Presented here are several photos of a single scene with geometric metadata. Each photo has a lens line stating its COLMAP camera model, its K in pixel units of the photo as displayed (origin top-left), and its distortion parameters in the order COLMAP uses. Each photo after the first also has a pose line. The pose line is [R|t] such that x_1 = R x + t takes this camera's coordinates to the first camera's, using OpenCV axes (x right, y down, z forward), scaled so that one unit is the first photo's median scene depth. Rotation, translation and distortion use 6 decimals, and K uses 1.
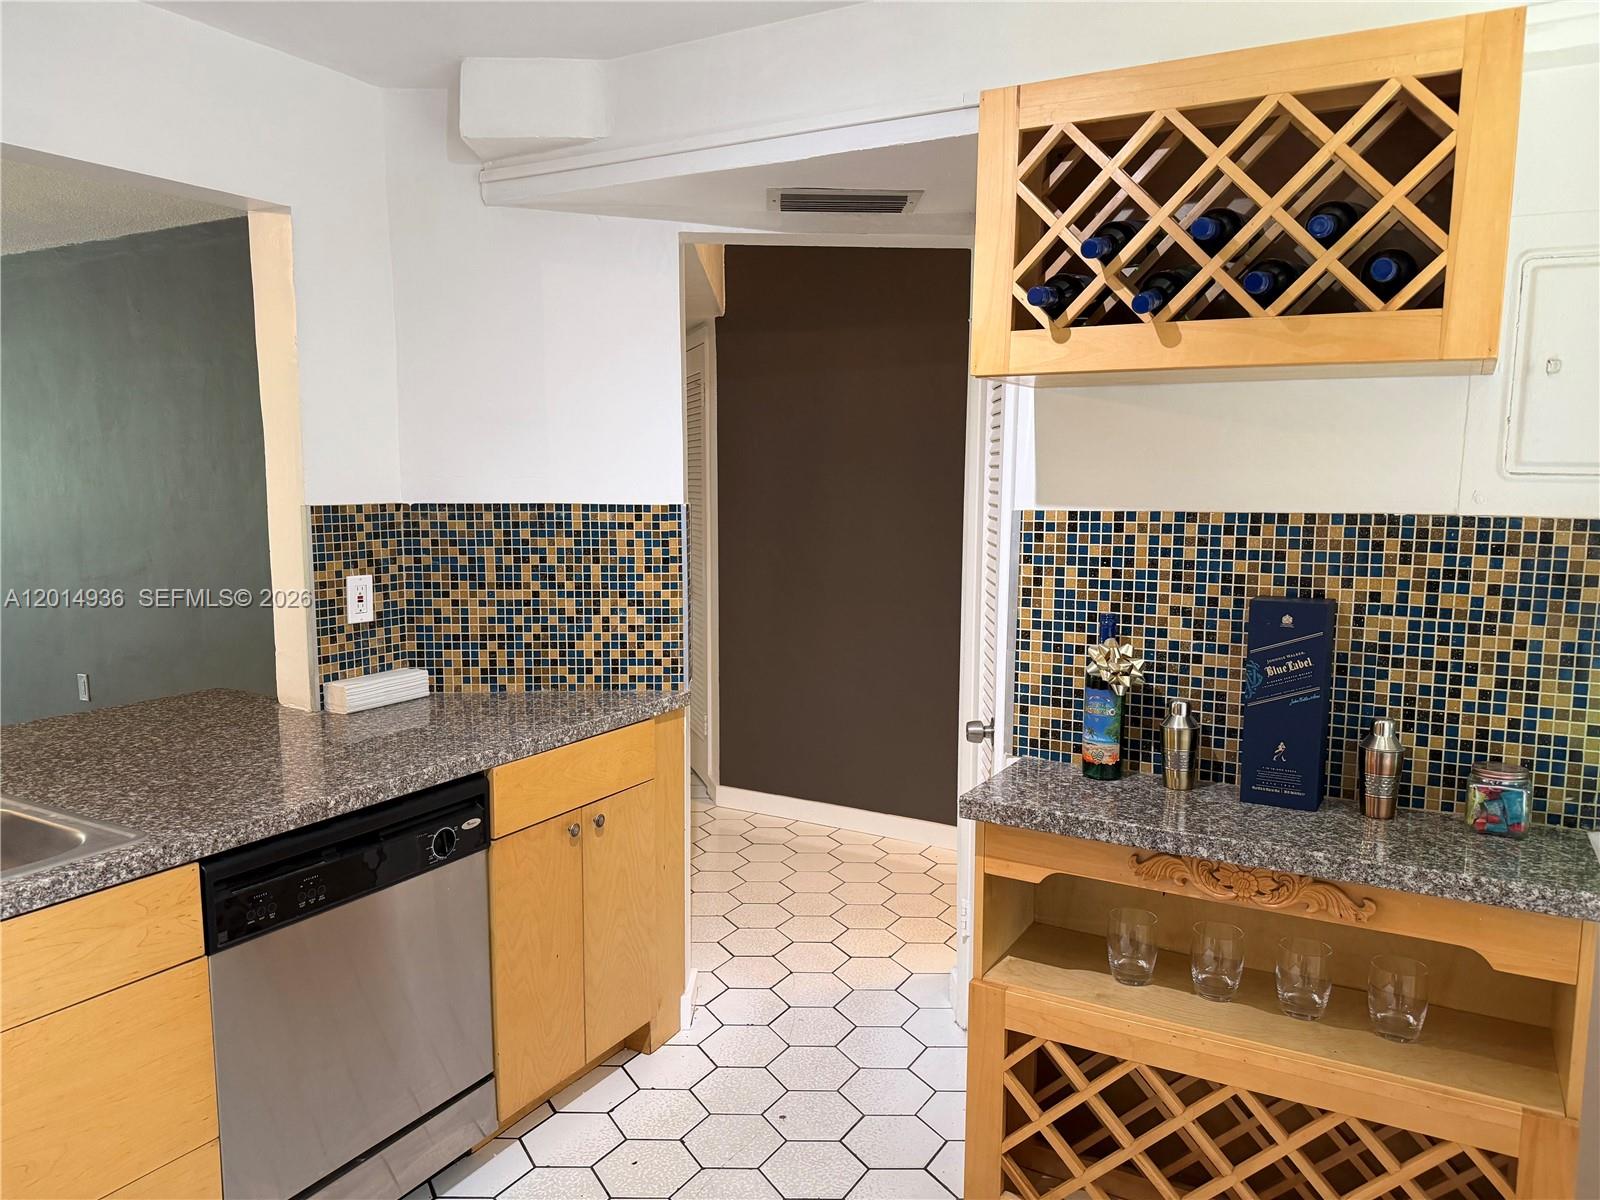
lens RADIAL K [[1125.0, 0, 823.2], [0, 1125.0, 612.6], [0, 0, 1]] dist [0.054927, -0.071345]
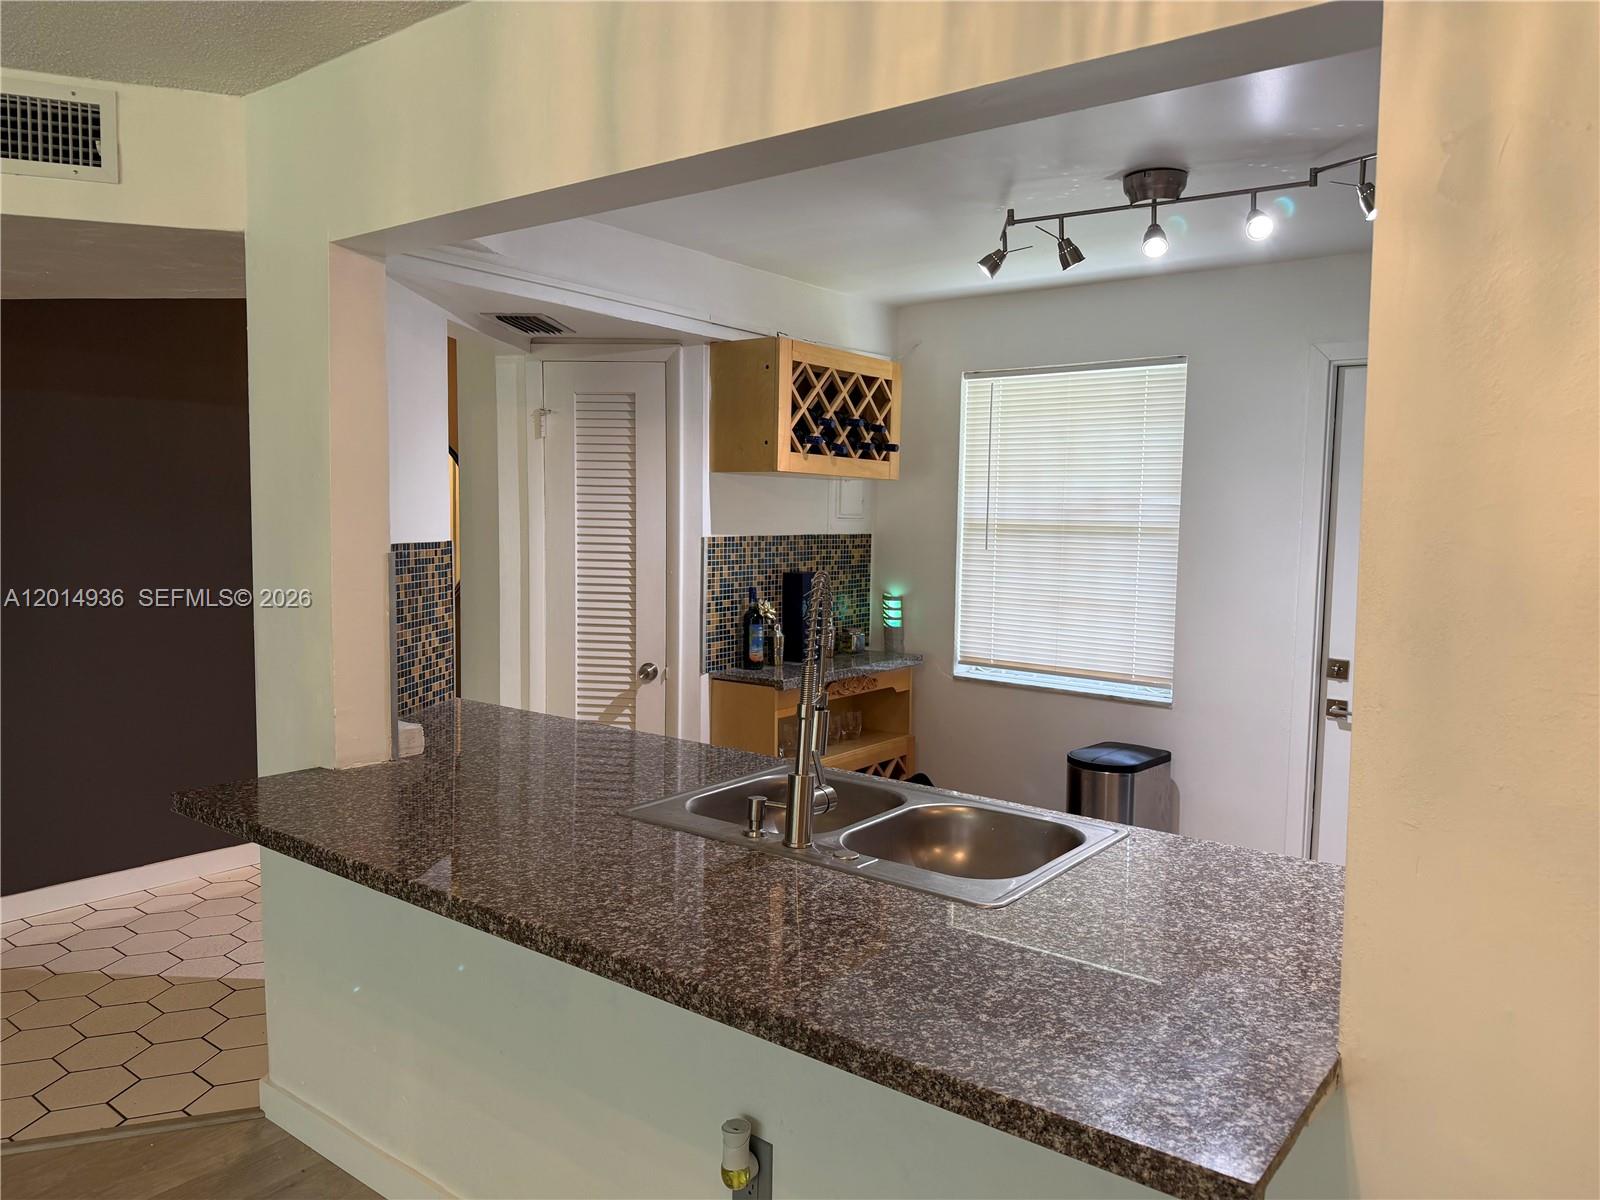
lens RADIAL K [[1125.0, 0, 800.0], [0, 1125.0, 599.8], [0, 0, 1]] dist [0.054927, -0.071345]
pose [[0.149827, -0.079508, 0.985510, -1.564408], [0.107680, 0.992145, 0.063673, -0.087091], [-0.982831, 0.096580, 0.157212, 0.552912]]
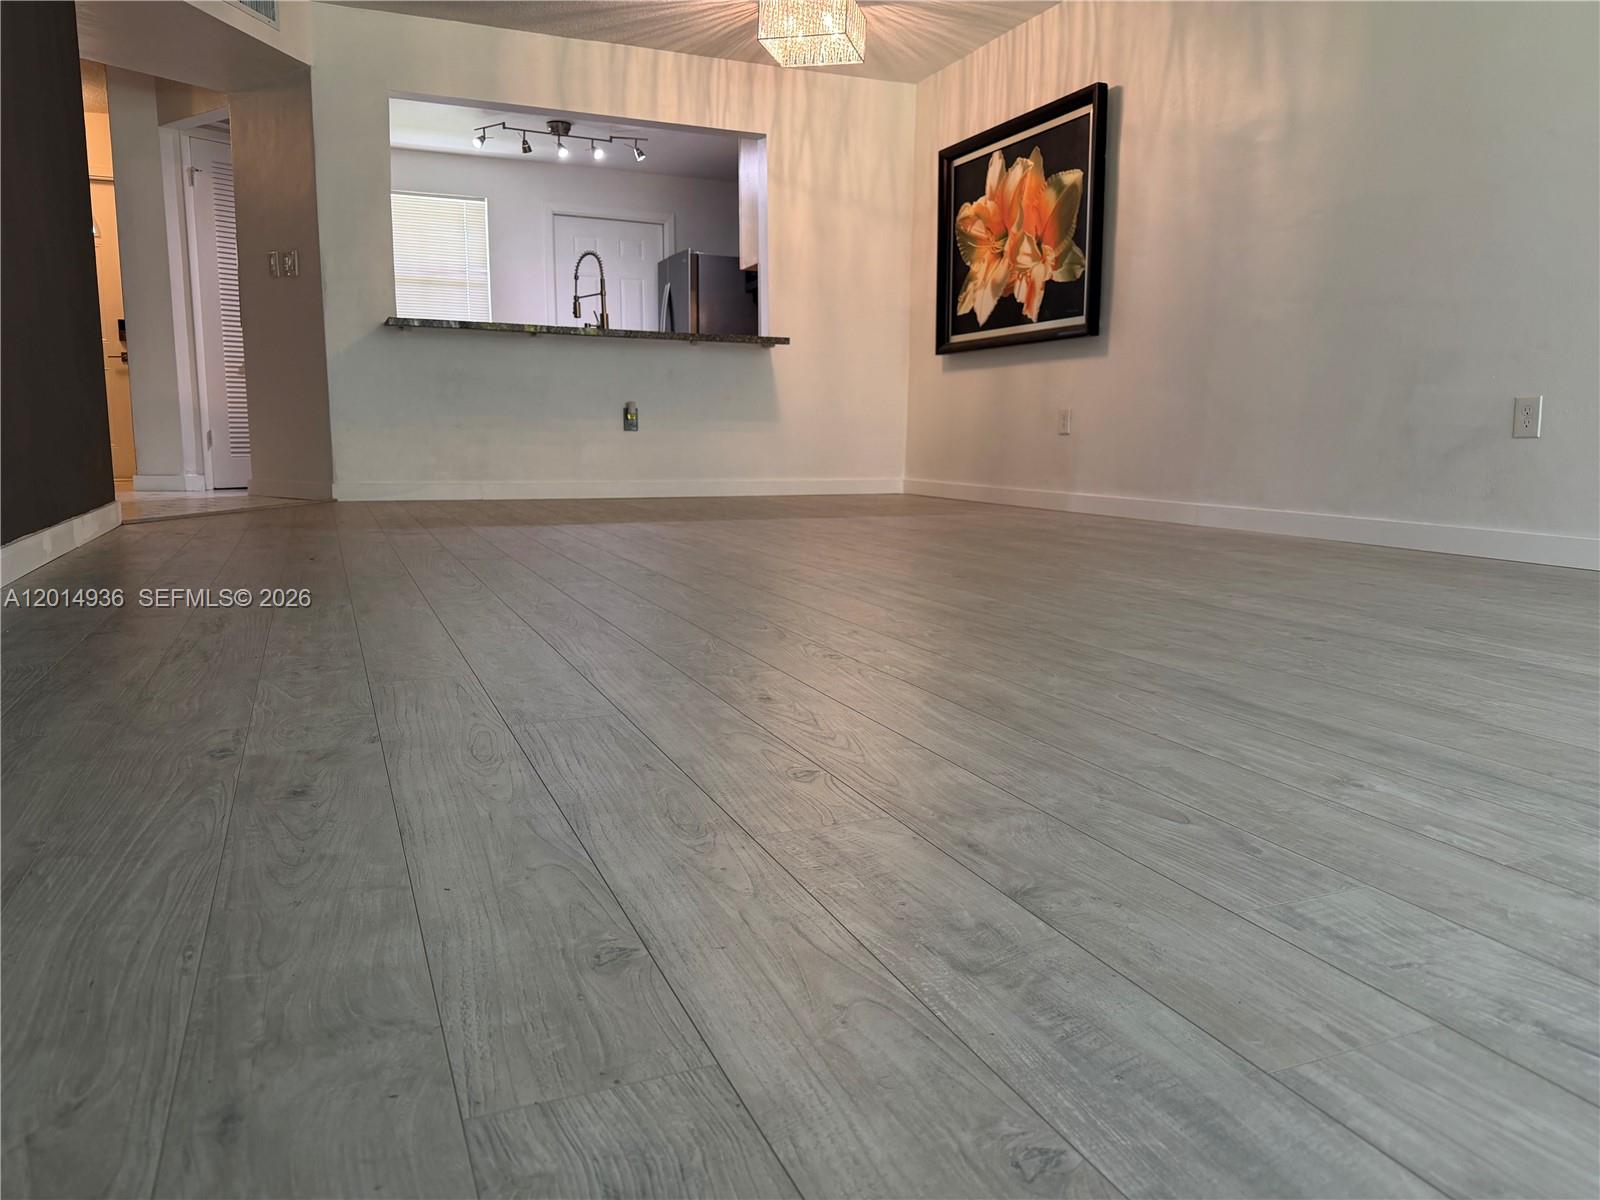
lens RADIAL K [[1125.0, 0, 806.9], [0, 1125.0, 613.8], [0, 0, 1]] dist [0.054927, -0.071345]
pose [[-0.795586, -0.106429, 0.596419, -2.881109], [0.066390, 0.963205, 0.260441, 0.122158], [-0.602192, 0.246799, -0.759246, 2.716342]]
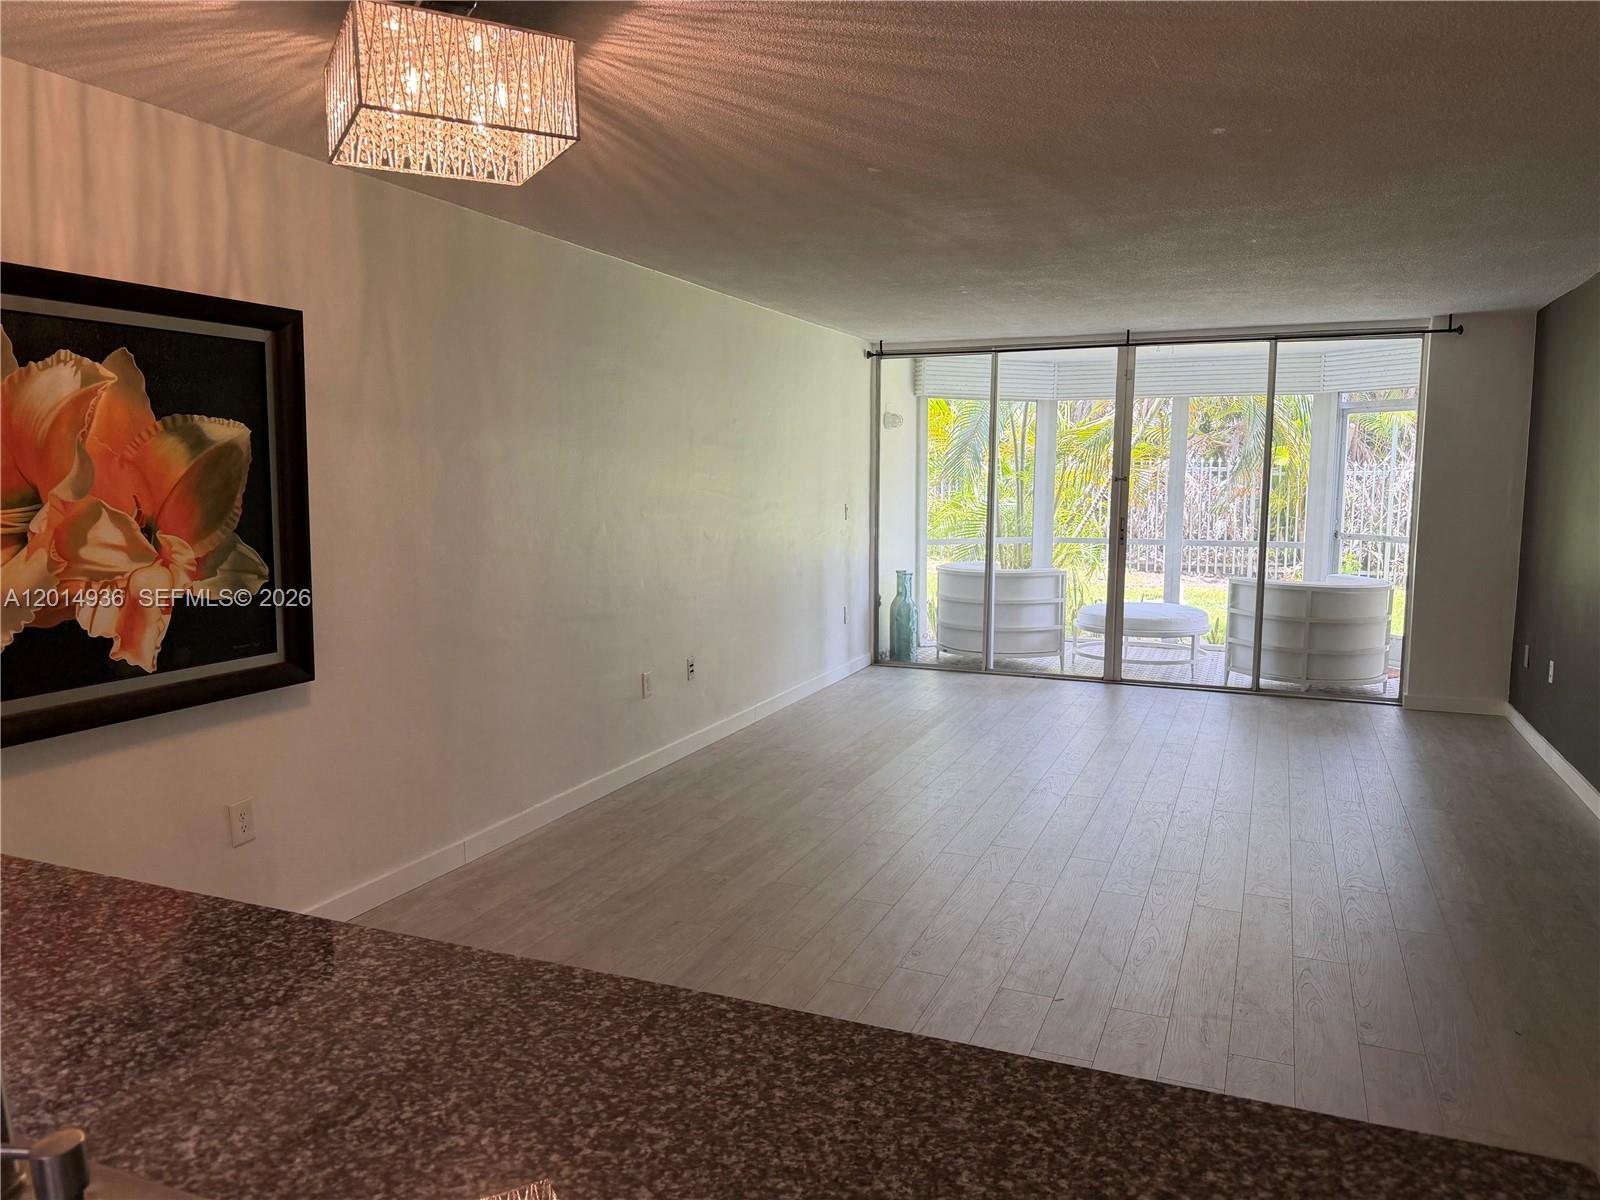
lens RADIAL K [[1125.0, 0, 808.8], [0, 1125.0, 602.5], [0, 0, 1]] dist [0.054927, -0.071345]
pose [[0.121323, 0.110677, -0.986424, -0.325651], [-0.129853, 0.986994, 0.094770, -0.119414], [0.984083, 0.116592, 0.134117, 0.913105]]
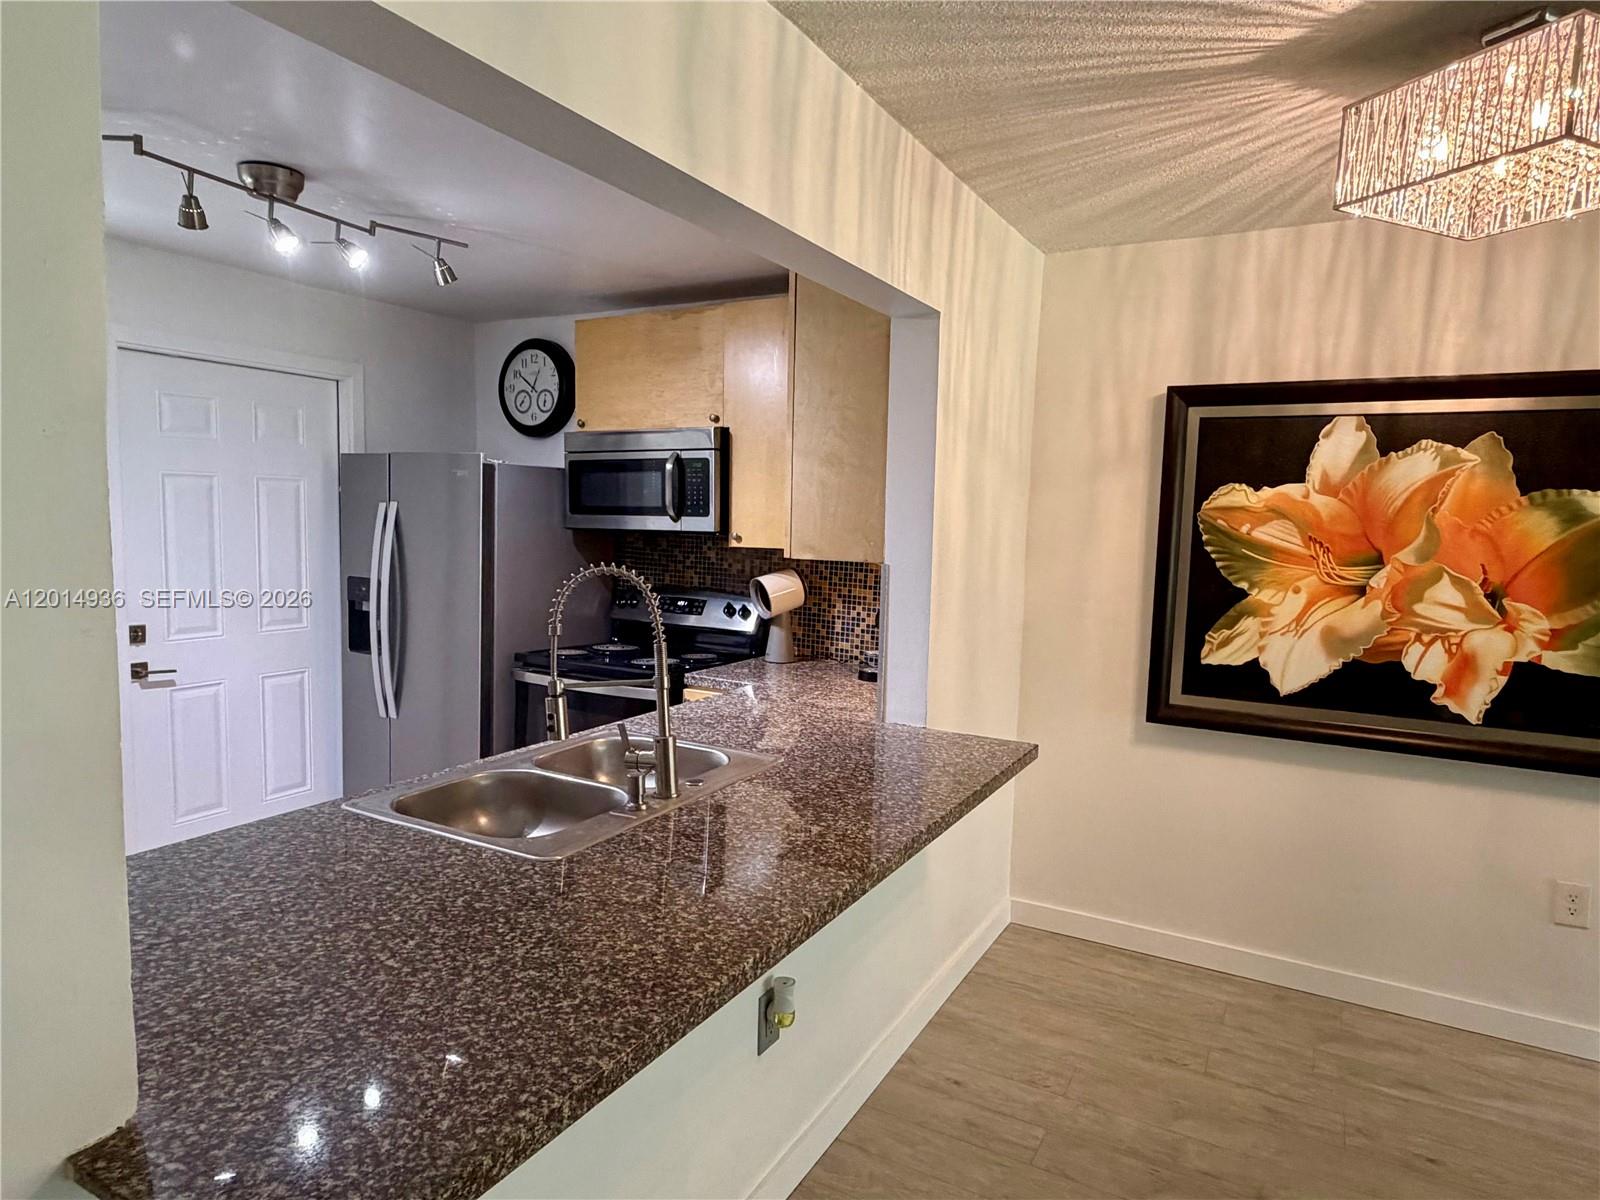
lens RADIAL K [[964.7, 0, 793.1], [0, 964.7, 608.1], [0, 0, 1]] dist [0.006667, -0.004621]
pose [[-0.999495, -0.031611, -0.003148, -0.832562], [-0.031502, 0.973476, 0.226612, -0.212856], [-0.004099, 0.226596, -0.973980, 1.526226]]
